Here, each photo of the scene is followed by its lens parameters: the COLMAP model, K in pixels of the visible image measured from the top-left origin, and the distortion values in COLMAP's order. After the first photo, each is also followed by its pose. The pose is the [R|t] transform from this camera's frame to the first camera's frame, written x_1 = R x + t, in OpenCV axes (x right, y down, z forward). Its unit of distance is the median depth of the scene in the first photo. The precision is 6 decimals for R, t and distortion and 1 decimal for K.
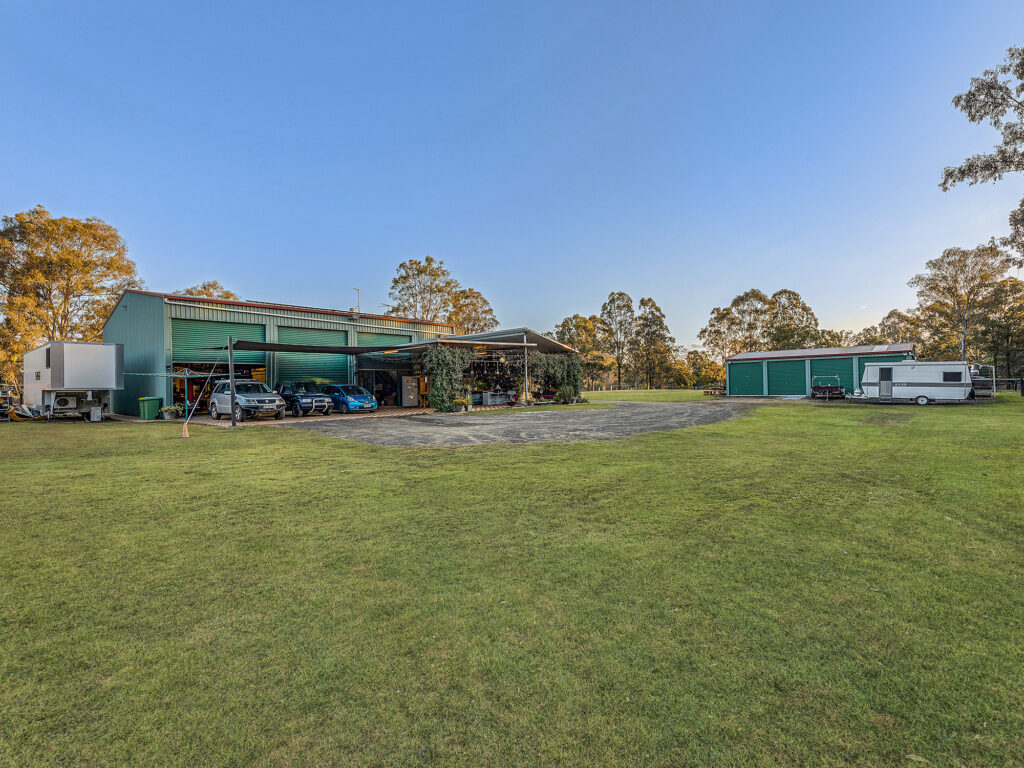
lens RADIAL K [[470.7, 0, 515.2], [0, 470.7, 382.9], [0, 0, 1]] dist [-0.000459, 0.000208]
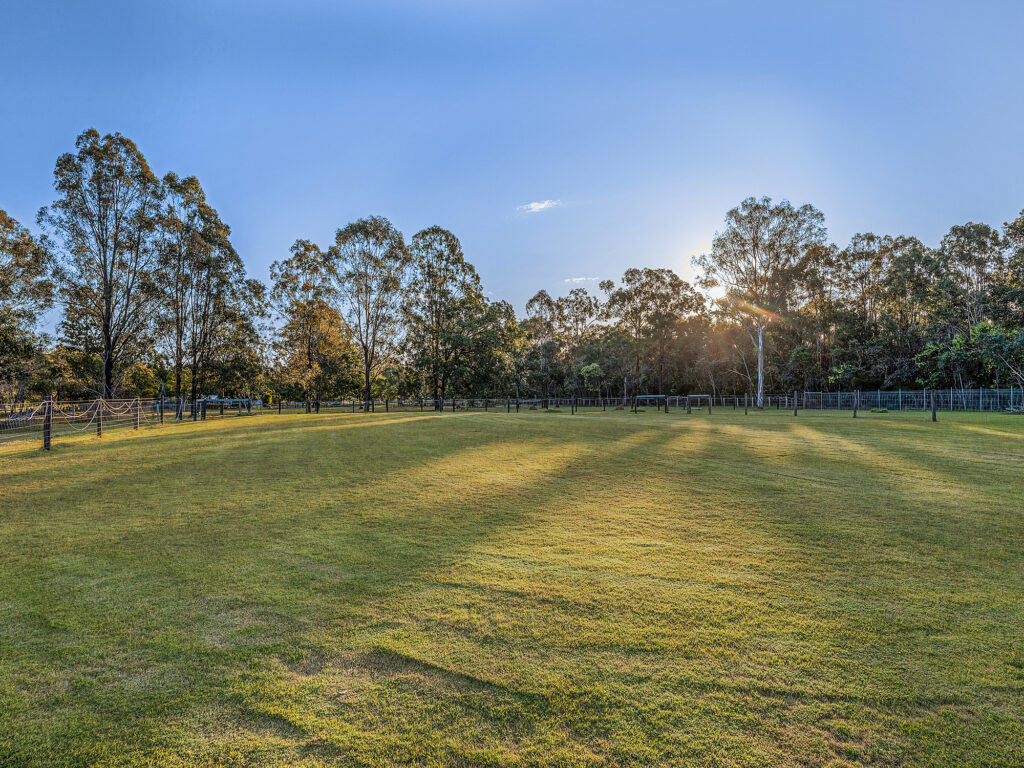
lens RADIAL K [[657.6, 0, 511.5], [0, 657.6, 382.1], [0, 0, 1]] dist [0.002076, -0.000719]
pose [[0.539834, 0.021896, 0.841486, -0.029377], [-0.011698, 0.999760, -0.018510, -0.002035], [-0.841690, 0.000148, 0.539961, 0.479369]]
